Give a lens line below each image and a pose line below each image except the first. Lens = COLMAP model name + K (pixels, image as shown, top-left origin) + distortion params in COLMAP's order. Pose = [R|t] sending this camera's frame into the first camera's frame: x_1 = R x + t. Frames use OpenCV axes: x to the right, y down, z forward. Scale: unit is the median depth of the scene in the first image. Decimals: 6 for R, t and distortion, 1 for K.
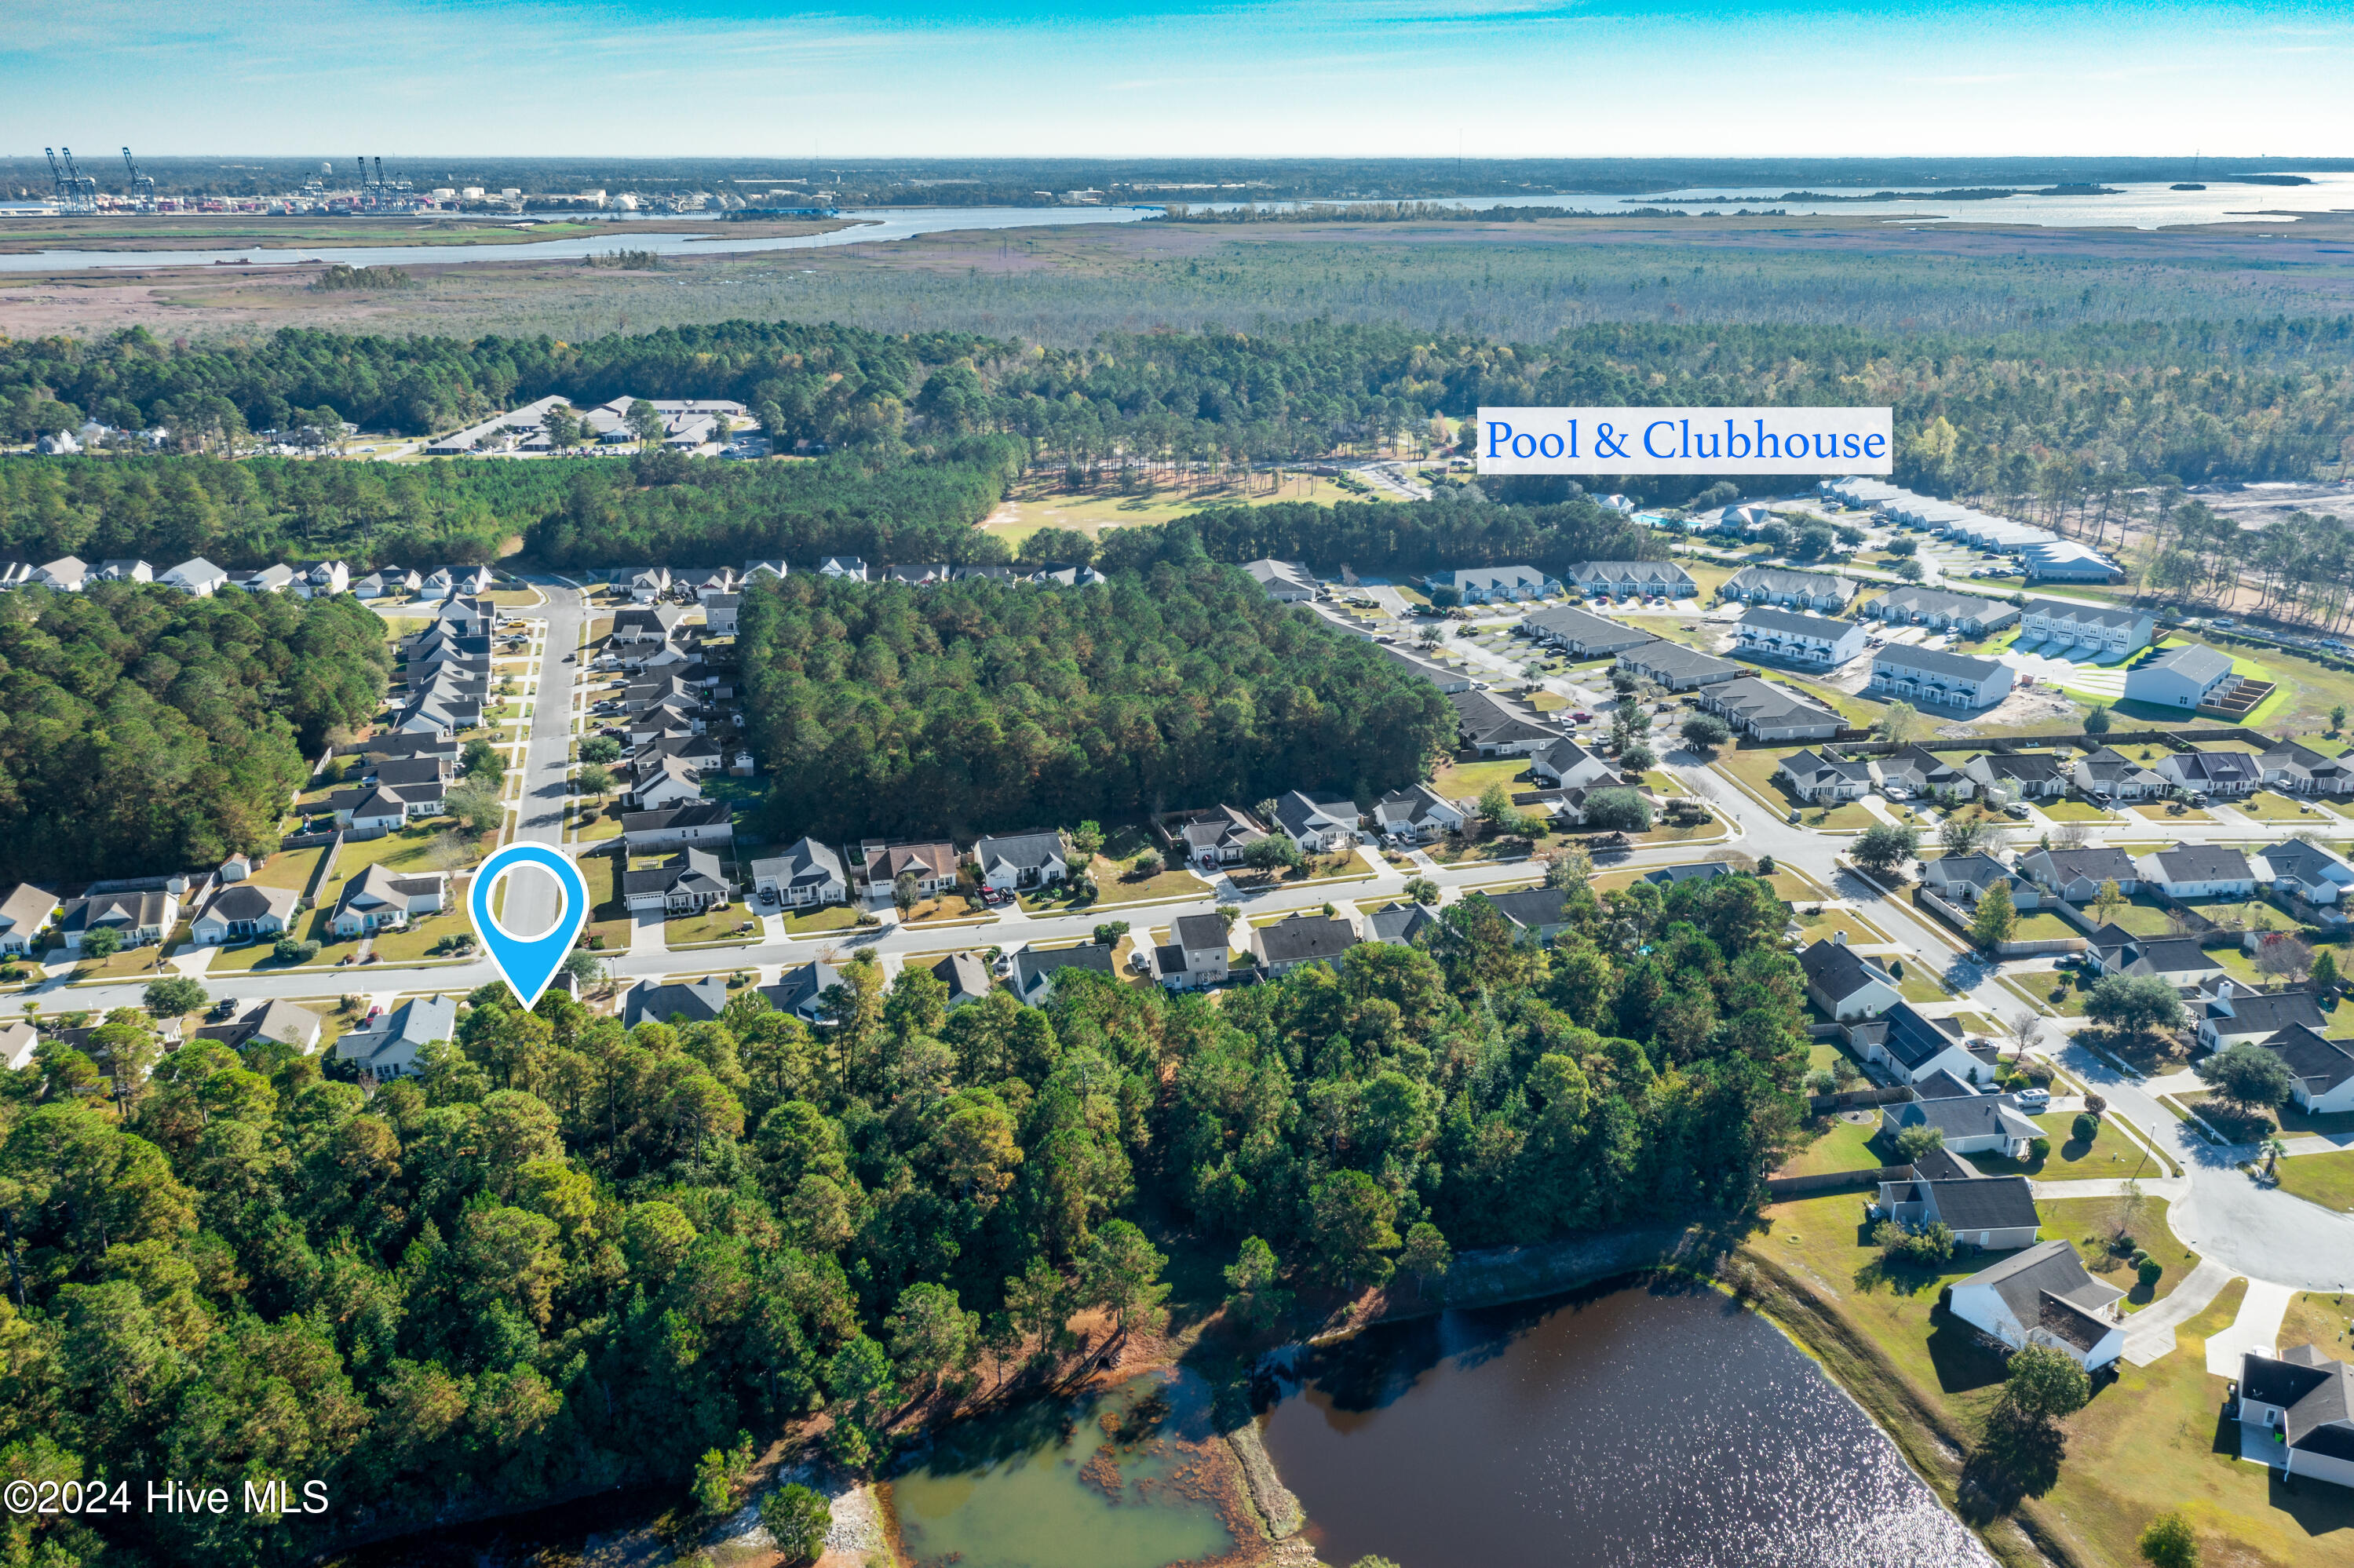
lens RADIAL K [[1881.1, 0, 1187.8], [0, 1881.1, 792.1], [0, 0, 1]] dist [-0.012284, -0.005075]
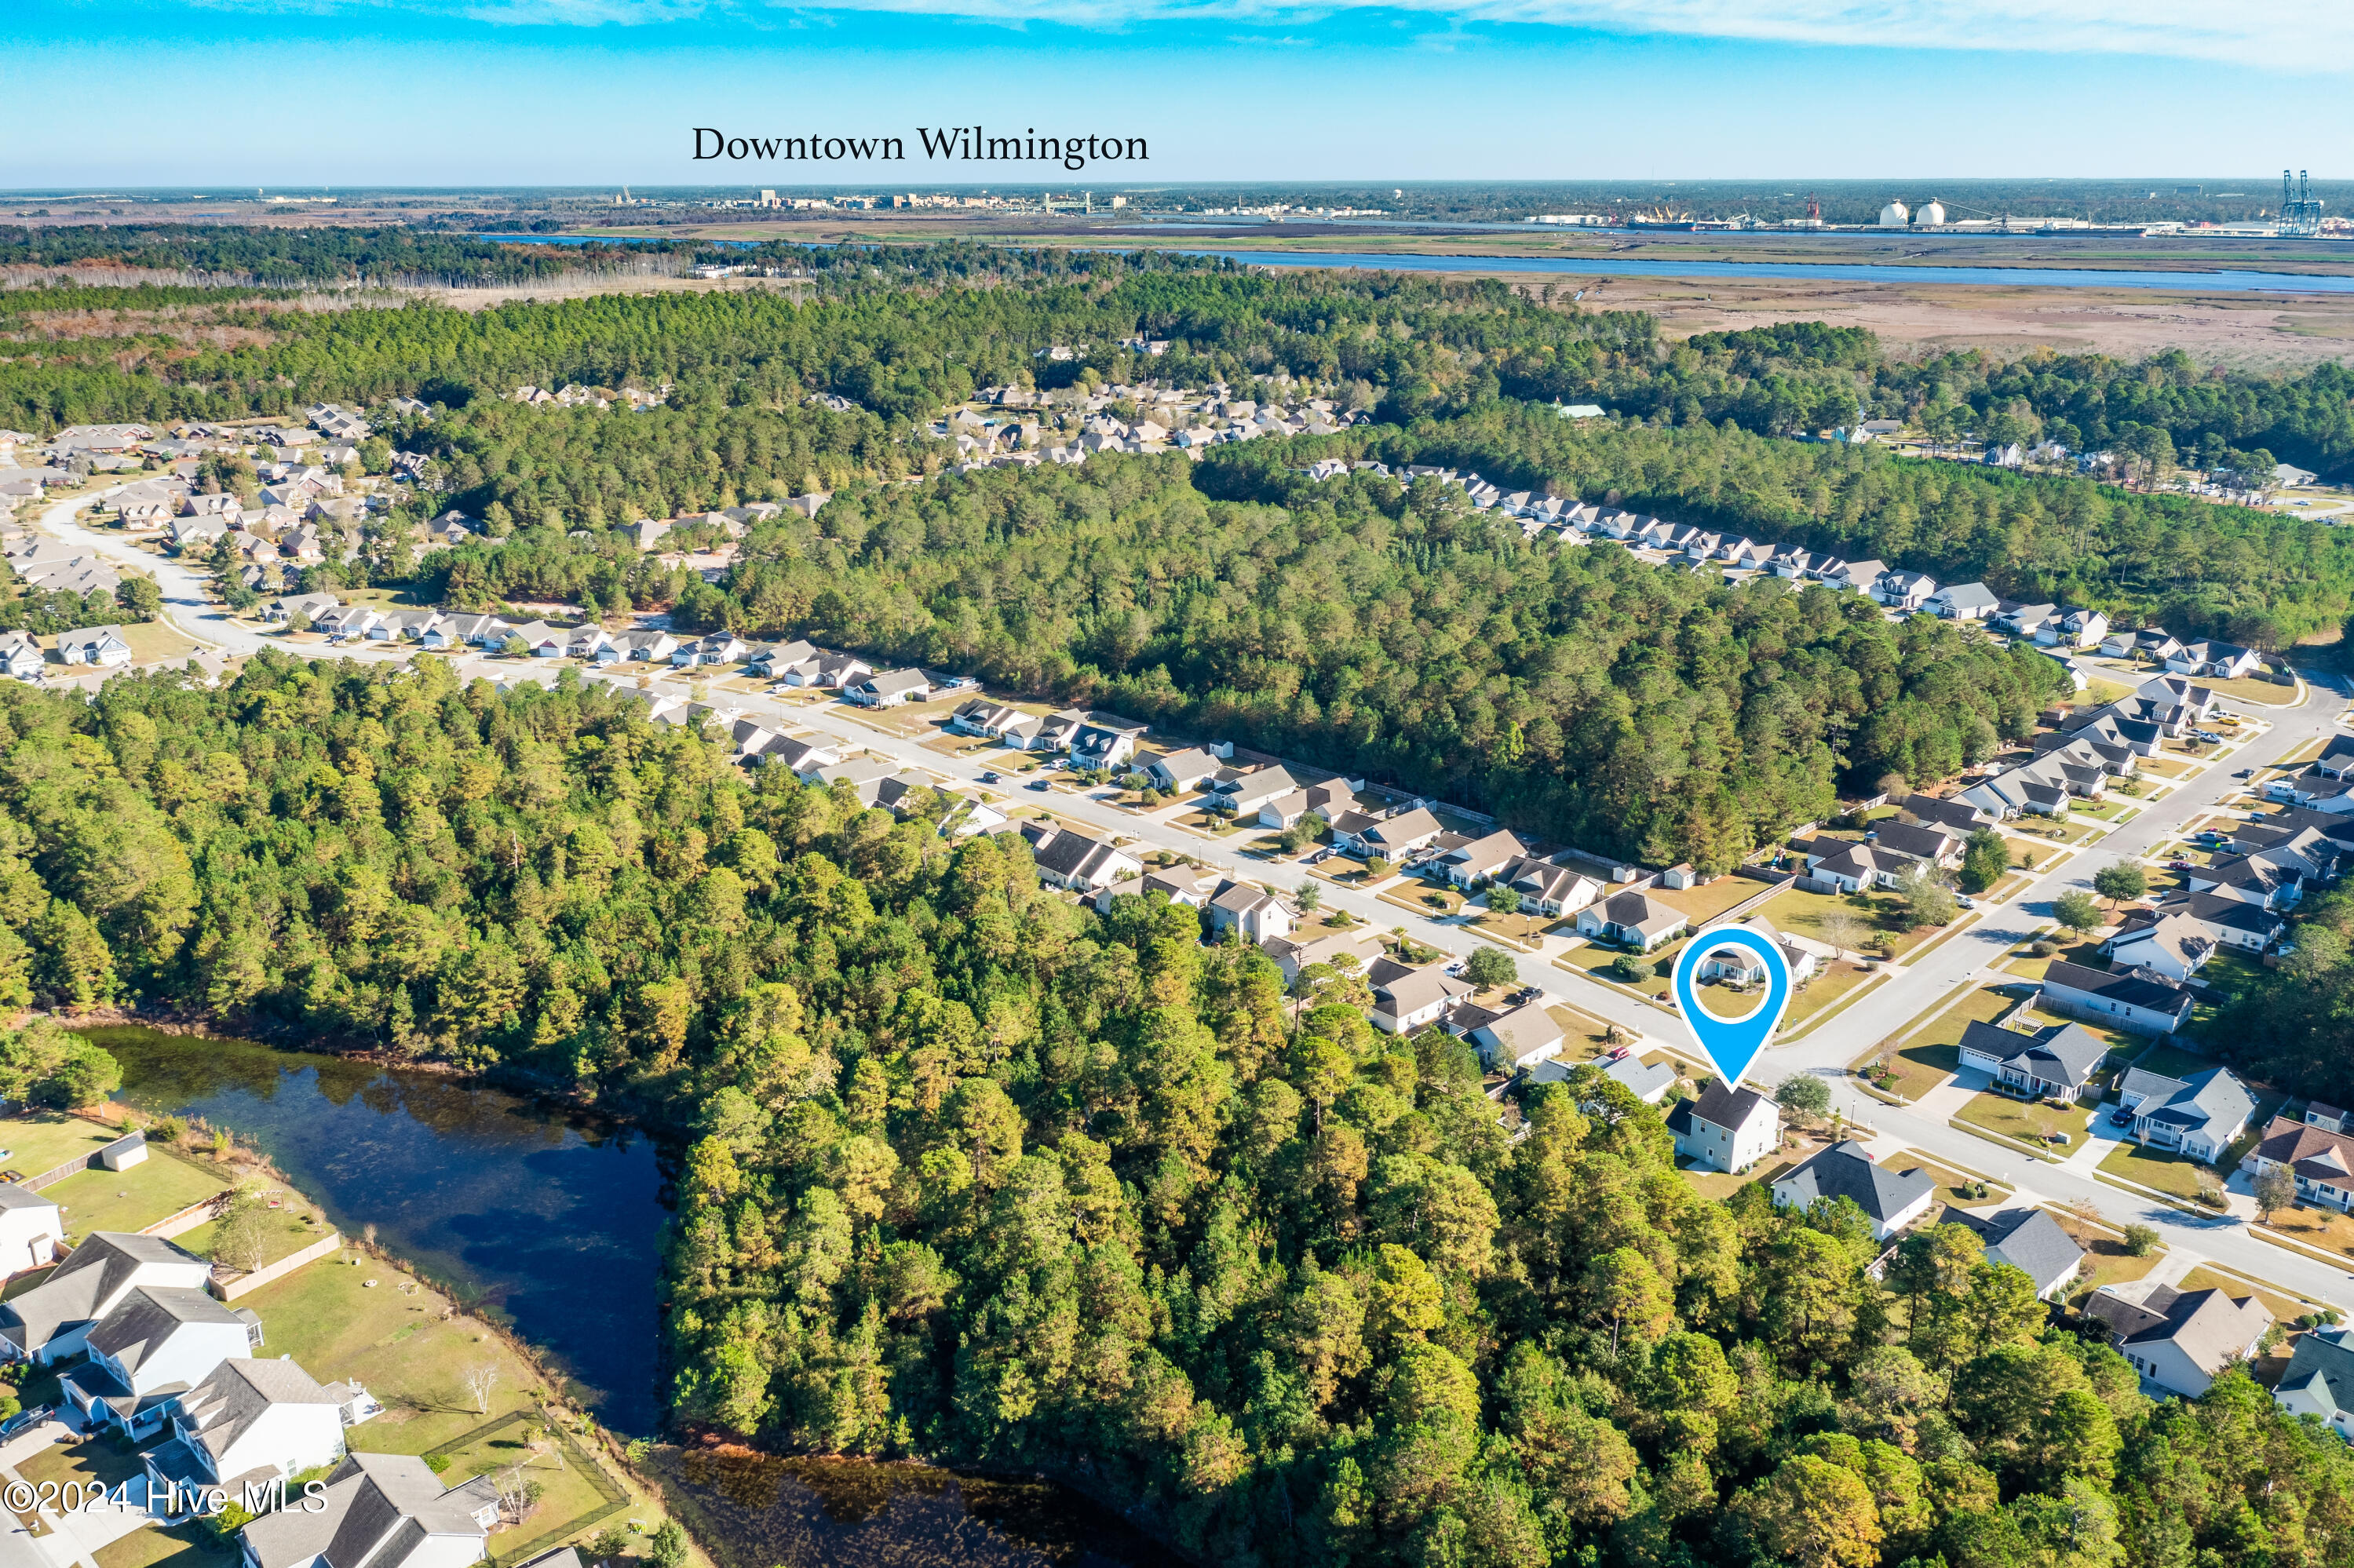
lens RADIAL K [[1881.1, 0, 1180.7], [0, 1881.1, 773.0], [0, 0, 1]] dist [-0.012284, -0.005075]
pose [[0.473100, 0.255665, -0.843096, 0.195230], [-0.272577, 0.952490, 0.135882, -0.073316], [0.837781, 0.165523, 0.520312, 0.224497]]
